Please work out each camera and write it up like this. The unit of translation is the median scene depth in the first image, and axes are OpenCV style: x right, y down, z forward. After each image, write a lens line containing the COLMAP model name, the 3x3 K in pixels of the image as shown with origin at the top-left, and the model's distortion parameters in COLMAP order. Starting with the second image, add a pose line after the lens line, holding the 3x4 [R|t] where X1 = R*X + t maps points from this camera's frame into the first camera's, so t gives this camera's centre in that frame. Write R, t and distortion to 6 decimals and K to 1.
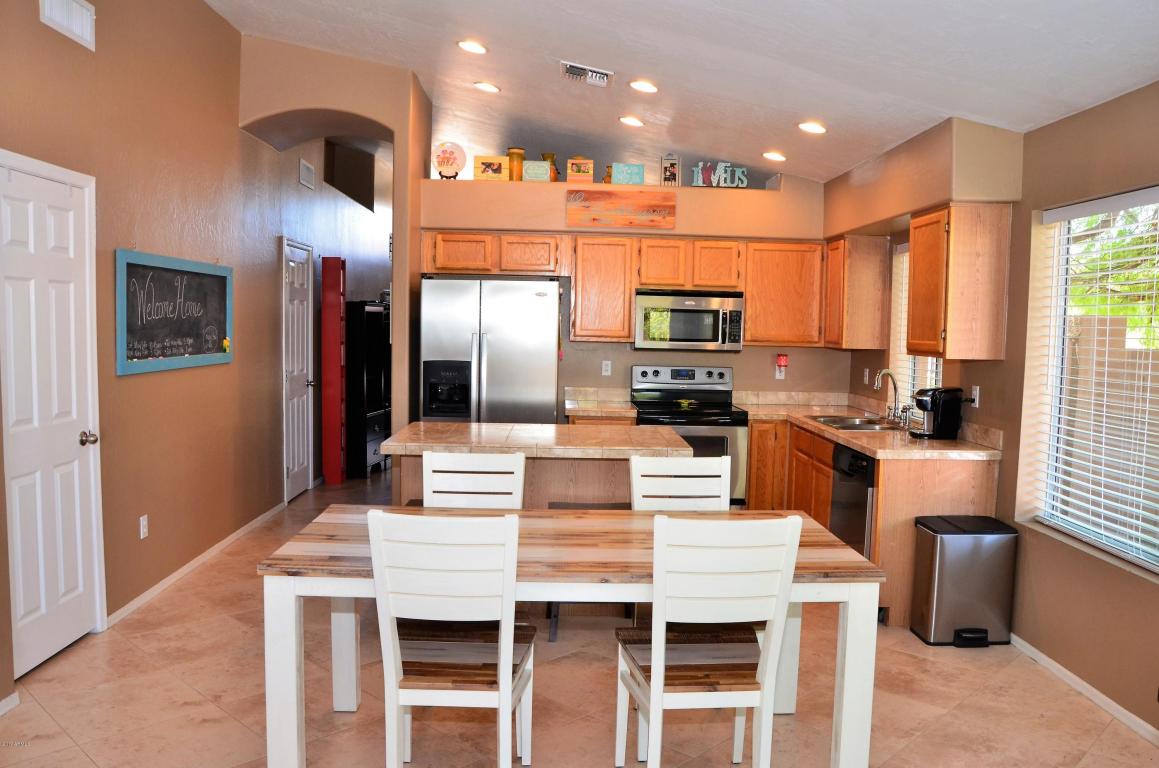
lens RADIAL K [[907.4, 0, 589.0], [0, 907.4, 401.9], [0, 0, 1]] dist [-0.162798, 0.135557]
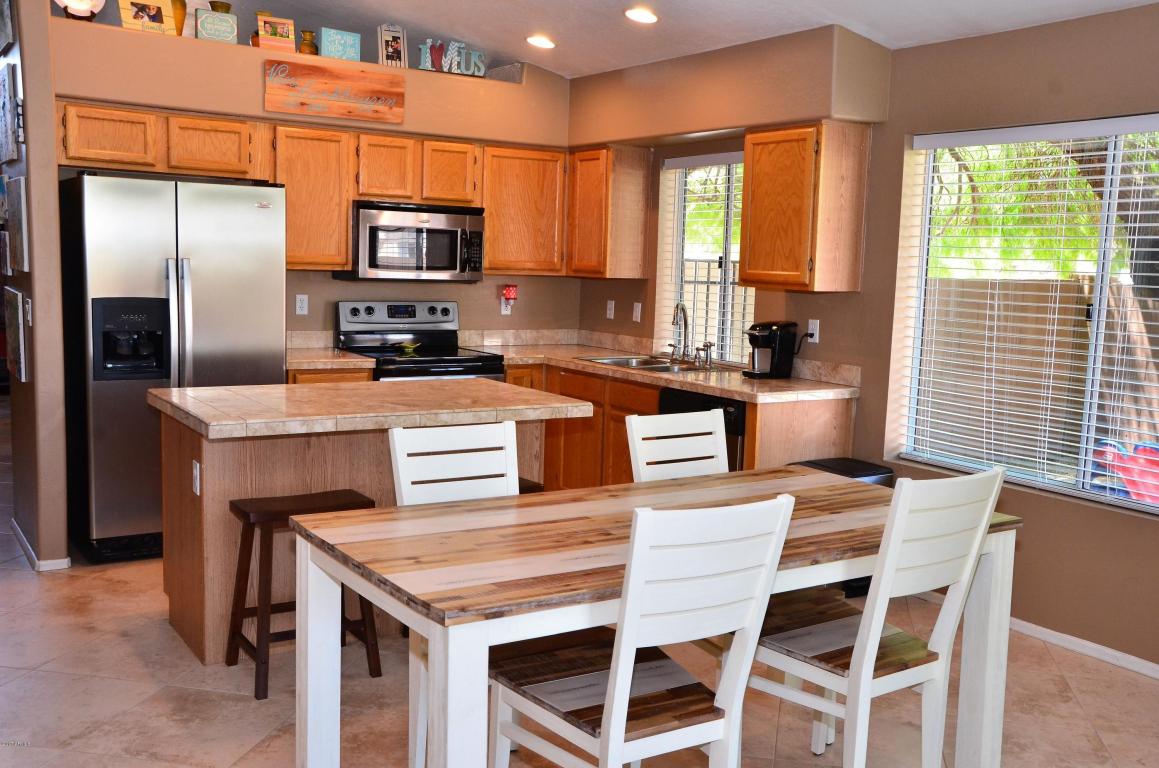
lens RADIAL K [[1122.6, 0, 589.7], [0, 1122.6, 387.3], [0, 0, 1]] dist [-0.006854, 0.015671]
pose [[0.852747, -0.052076, 0.519722, -0.284657], [0.028650, 0.998183, 0.053009, -0.011987], [-0.521538, -0.030314, 0.852689, 0.083977]]
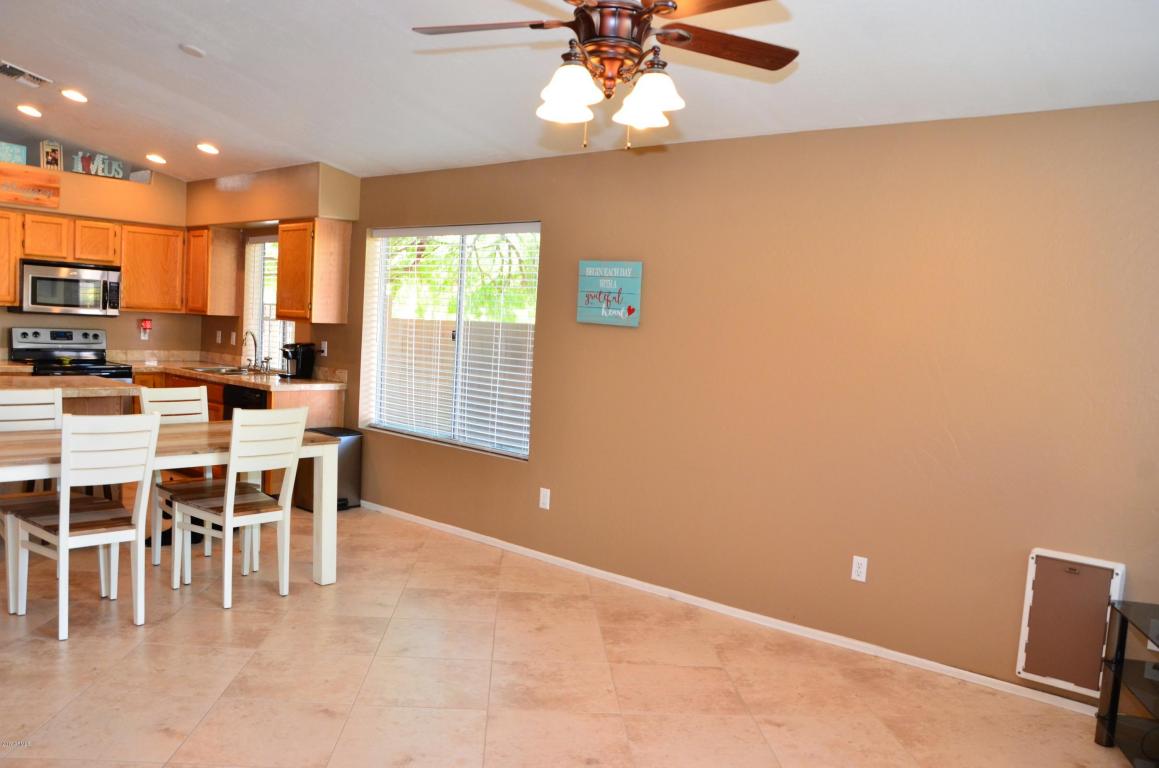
lens RADIAL K [[907.4, 0, 589.0], [0, 907.4, 401.9], [0, 0, 1]] dist [-0.162798, 0.135557]
pose [[0.676855, -0.044919, 0.734745, -0.272398], [0.018765, 0.998865, 0.043779, 0.019122], [-0.735878, -0.015844, 0.676929, -0.252249]]
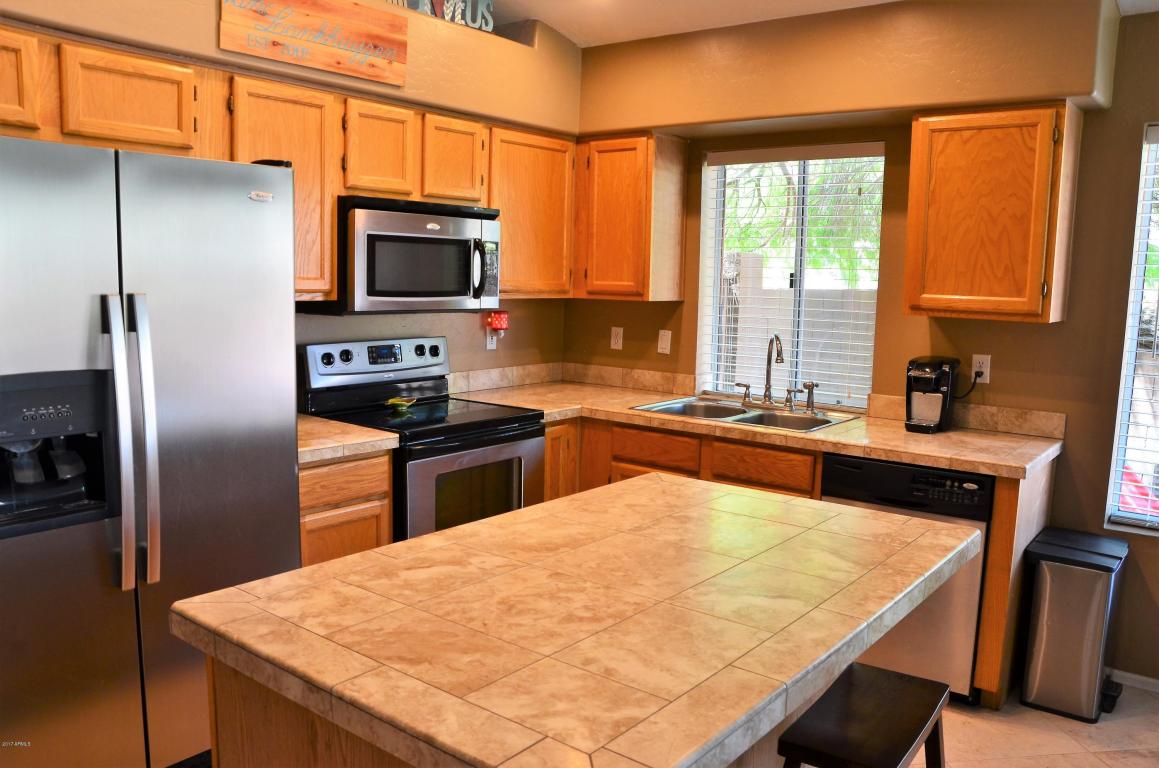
lens RADIAL K [[907.4, 0, 589.0], [0, 907.4, 401.9], [0, 0, 1]] dist [-0.162798, 0.135557]
pose [[0.637492, -0.112191, 0.762245, -0.259733], [0.054554, 0.993431, 0.100592, -0.053286], [-0.768523, -0.022543, 0.639425, 0.578457]]
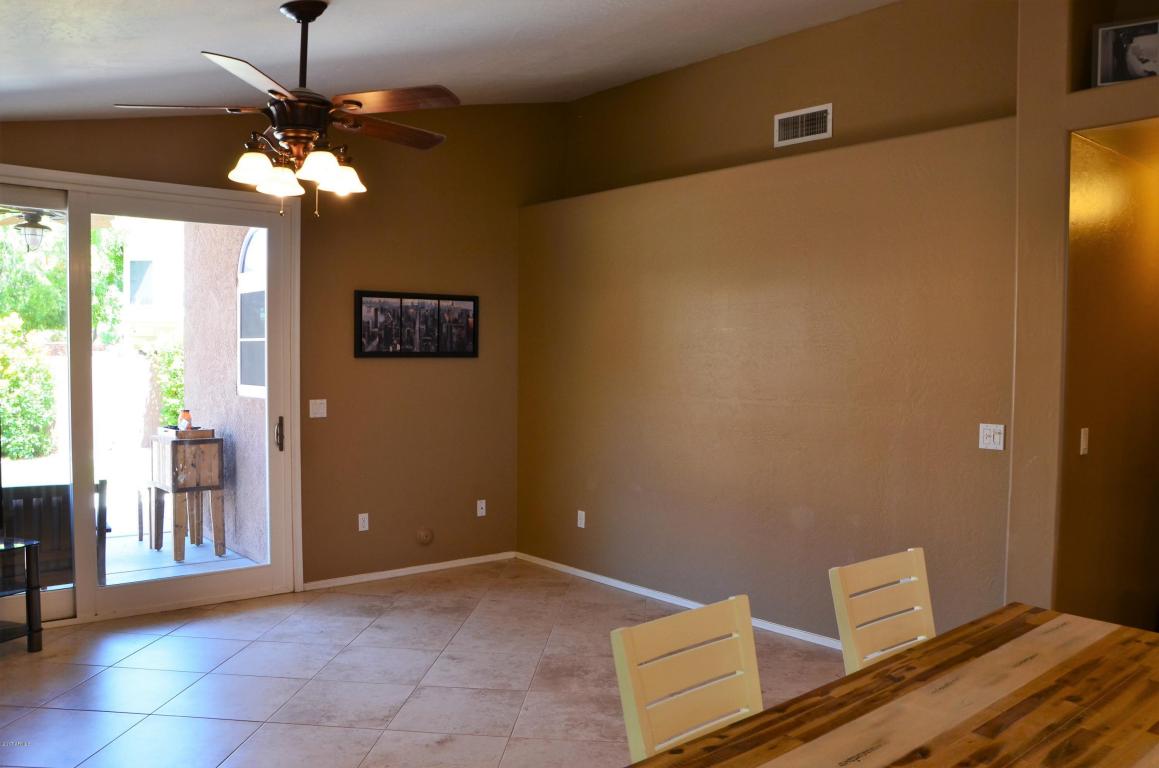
lens RADIAL K [[891.1, 0, 579.4], [0, 891.1, 390.1], [0, 0, 1]] dist [-0.157653, 0.117363]
pose [[-0.784477, -0.004935, -0.620139, 0.263912], [-0.077072, 0.992992, 0.089594, -0.046447], [0.615351, 0.118080, -0.779359, 0.572795]]
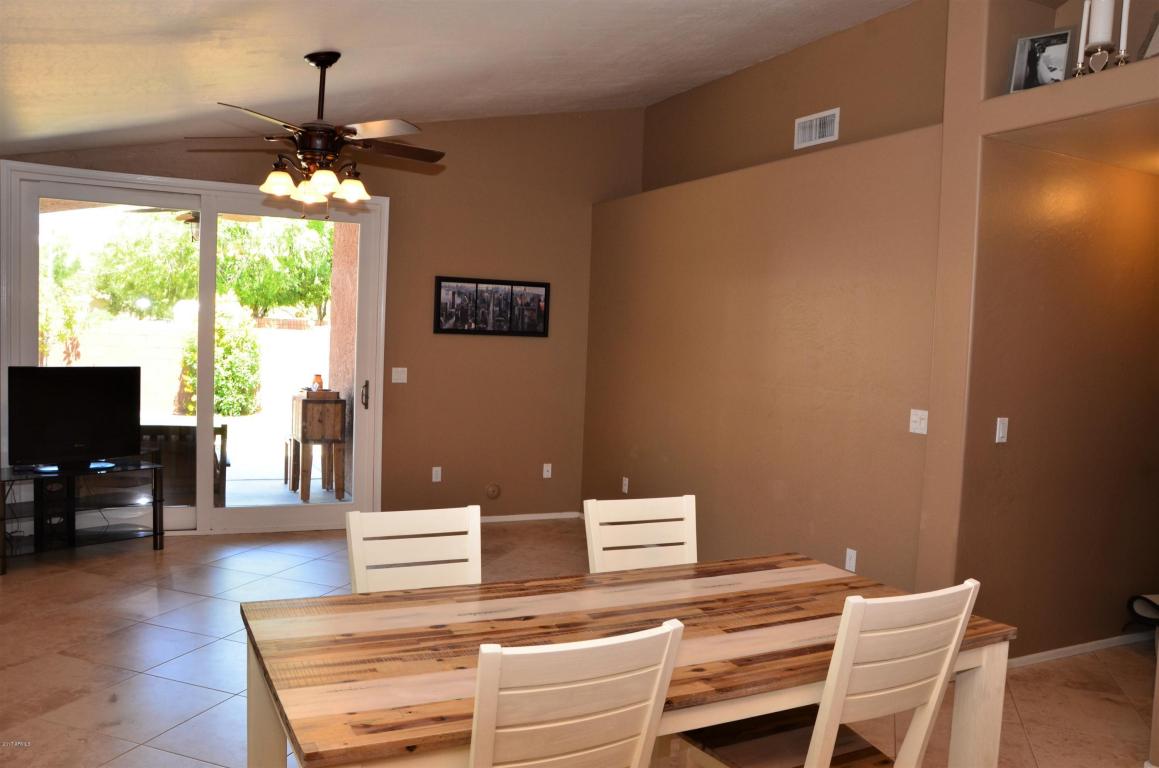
lens RADIAL K [[881.8, 0, 578.8], [0, 881.8, 395.7], [0, 0, 1]] dist [-0.164173, 0.100562]
pose [[-0.907600, -0.030894, -0.418698, 0.160596], [-0.094200, 0.986846, 0.131380, -0.062554], [0.409132, 0.158682, -0.898572, 0.760767]]
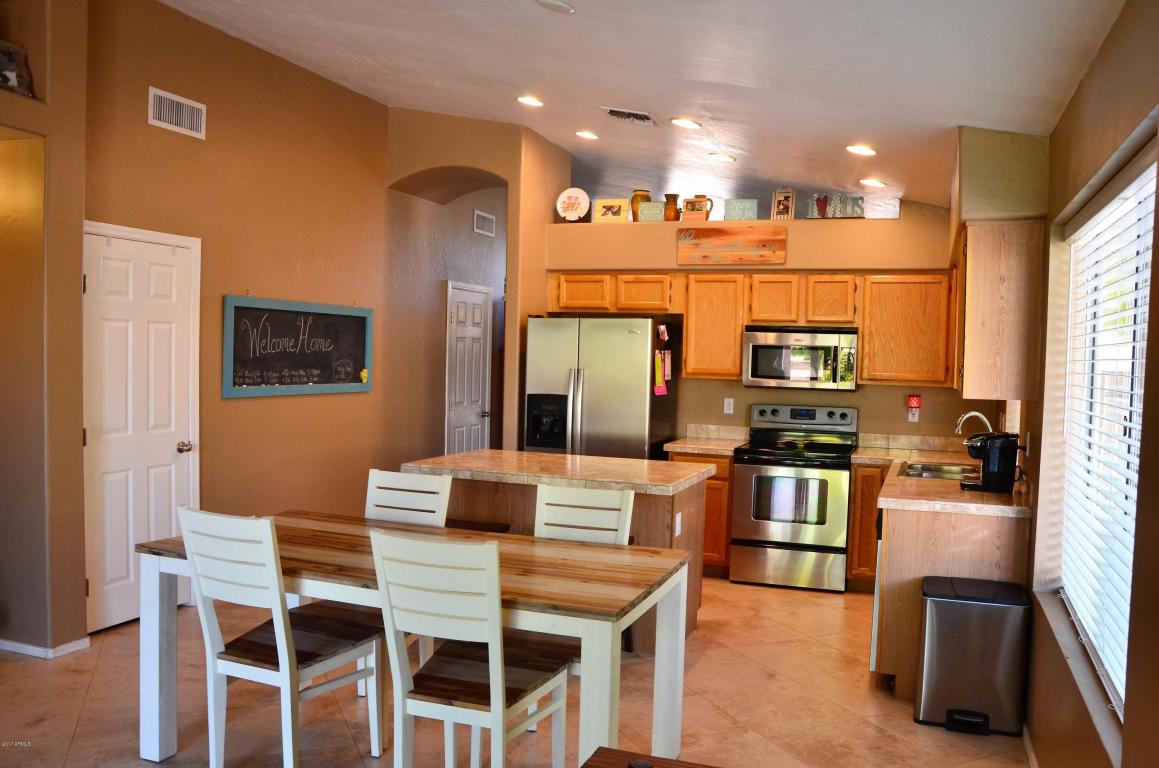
lens RADIAL K [[907.4, 0, 589.0], [0, 907.4, 401.9], [0, 0, 1]] dist [-0.162798, 0.135557]
pose [[0.923937, 0.021202, -0.381956, 0.274440], [-0.038416, 0.998558, -0.037498, 0.001326], [0.380610, 0.049319, 0.923419, 0.033968]]
